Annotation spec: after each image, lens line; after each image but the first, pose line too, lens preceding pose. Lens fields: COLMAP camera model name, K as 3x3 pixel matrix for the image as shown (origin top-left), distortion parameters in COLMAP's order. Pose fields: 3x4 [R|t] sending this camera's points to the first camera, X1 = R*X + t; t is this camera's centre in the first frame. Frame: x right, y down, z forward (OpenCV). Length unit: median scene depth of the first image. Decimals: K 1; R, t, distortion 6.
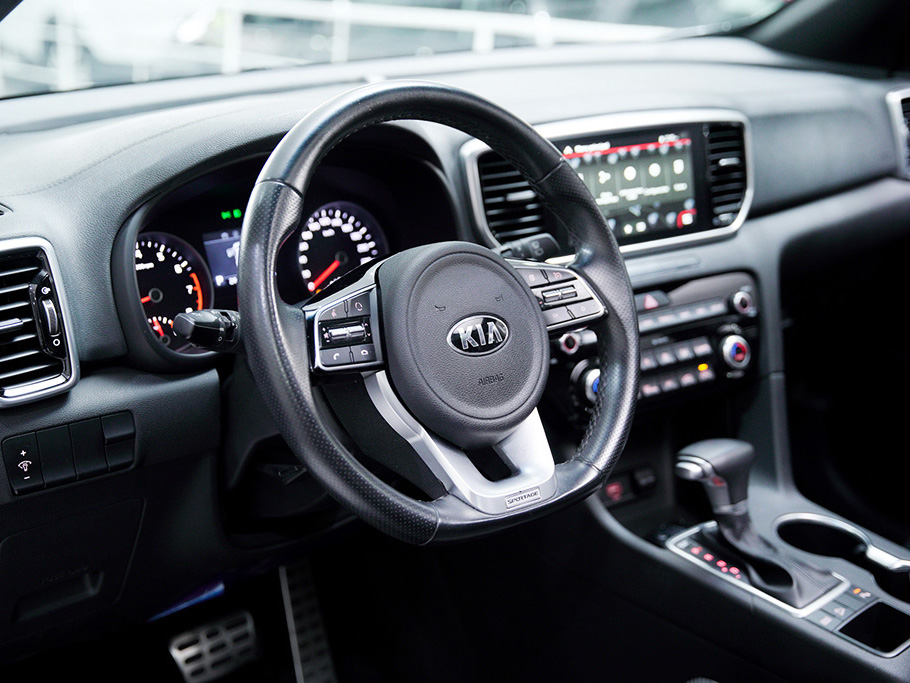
lens RADIAL K [[1333.5, 0, 456.4], [0, 1333.5, 342.1], [0, 0, 1]] dist [-0.121407, 0.000000]
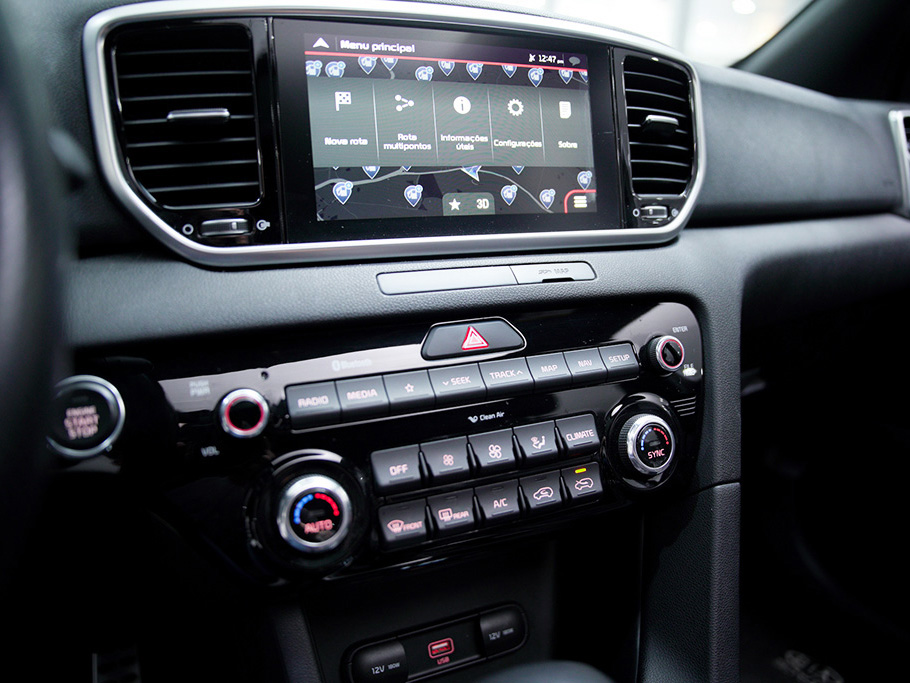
lens RADIAL K [[693.8, 0, 448.2], [0, 693.8, 334.2], [0, 0, 1]] dist [-0.124530, 0.035282]
pose [[0.982753, 0.056395, -0.176116, 0.230948], [-0.065277, 0.996850, -0.045049, -0.024685], [0.173020, 0.055768, 0.983338, 0.929255]]
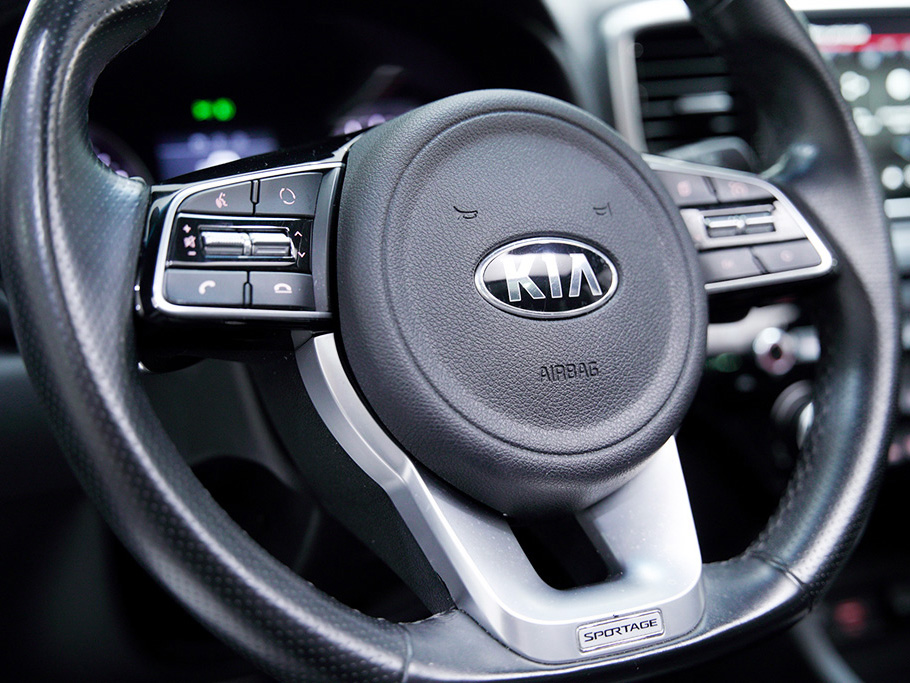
lens RADIAL K [[1334.9, 0, 452.9], [0, 1334.9, 342.9], [0, 0, 1]] dist [0.014543, 0.000000]
pose [[0.980266, 0.049720, -0.191329, 0.069911], [-0.060779, 0.996776, -0.052370, 0.041803], [0.188108, 0.062965, 0.980128, 0.485516]]
